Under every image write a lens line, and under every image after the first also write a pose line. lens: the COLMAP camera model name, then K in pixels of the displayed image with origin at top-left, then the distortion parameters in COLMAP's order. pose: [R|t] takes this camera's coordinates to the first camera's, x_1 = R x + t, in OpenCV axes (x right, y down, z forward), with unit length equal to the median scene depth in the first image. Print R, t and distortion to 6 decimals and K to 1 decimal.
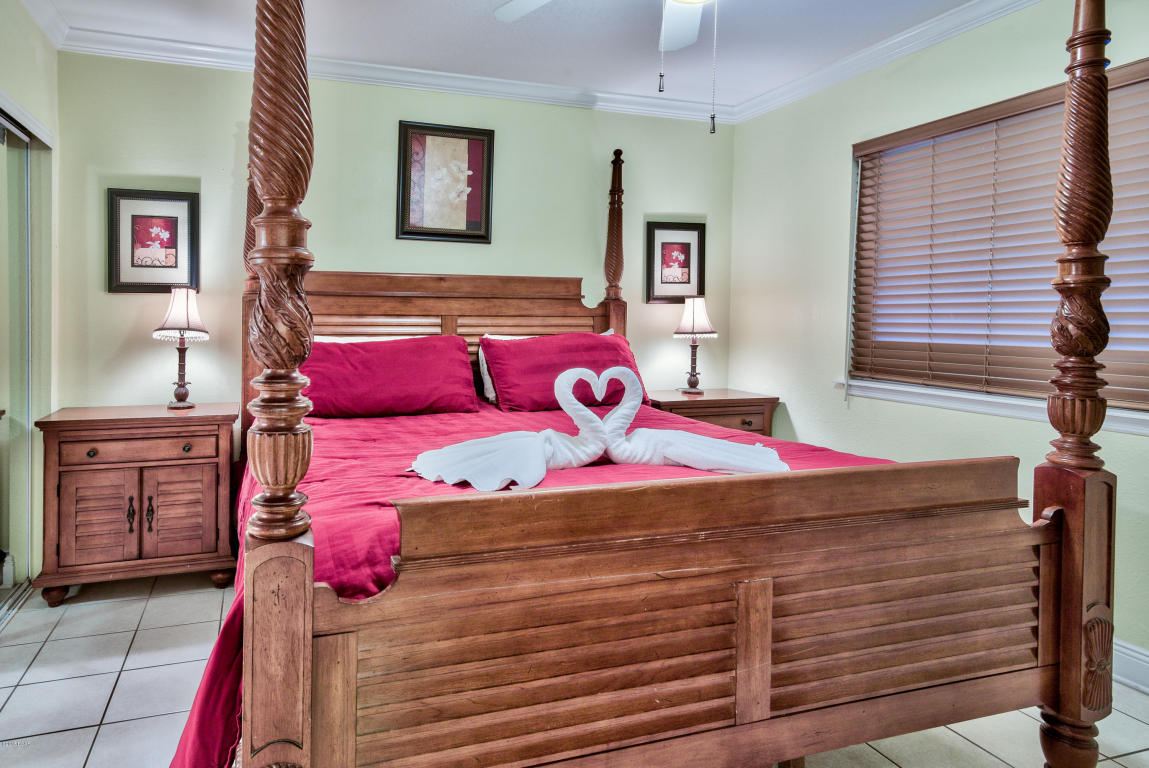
lens RADIAL K [[781.4, 0, 572.5], [0, 781.4, 344.5], [0, 0, 1]] dist [0.056658, -0.001200]
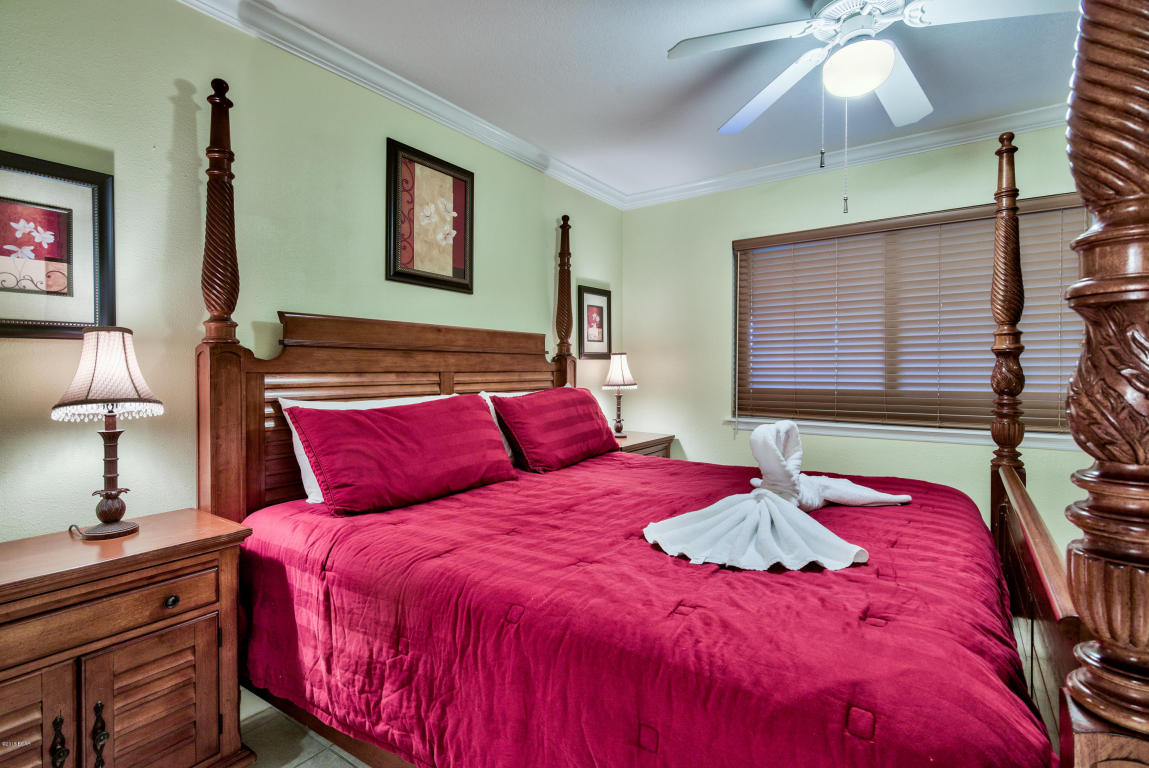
lens RADIAL K [[578.8, 0, 617.9], [0, 578.8, 383.5], [0, 0, 1]] dist [0.023012, 0.000183]
pose [[0.776861, -0.021986, 0.629289, -0.418860], [0.027946, 0.999609, 0.000425, -0.019074], [-0.629052, 0.017256, 0.777171, 0.370501]]
